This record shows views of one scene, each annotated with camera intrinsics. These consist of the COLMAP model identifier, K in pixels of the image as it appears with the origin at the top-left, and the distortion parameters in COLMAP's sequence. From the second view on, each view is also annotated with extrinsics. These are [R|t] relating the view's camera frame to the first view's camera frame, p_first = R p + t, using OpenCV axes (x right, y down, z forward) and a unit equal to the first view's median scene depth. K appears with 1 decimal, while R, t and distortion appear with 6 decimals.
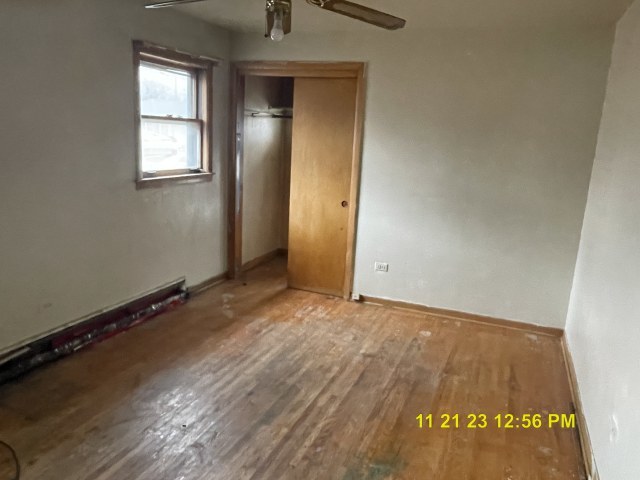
lens RADIAL K [[481.0, 0, 317.1], [0, 481.0, 241.7], [0, 0, 1]] dist [0.004200, 0.001251]
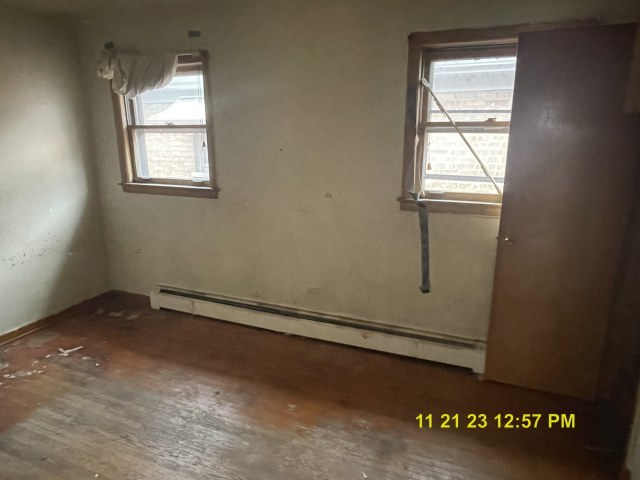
lens RADIAL K [[410.0, 0, 320.2], [0, 410.0, 237.1], [0, 0, 1]] dist [0.004910, 0.000606]
pose [[0.026028, 0.187366, -0.981945, 0.344646], [-0.213146, 0.960730, 0.177668, -0.154487], [0.976674, 0.204673, 0.064942, 0.786031]]
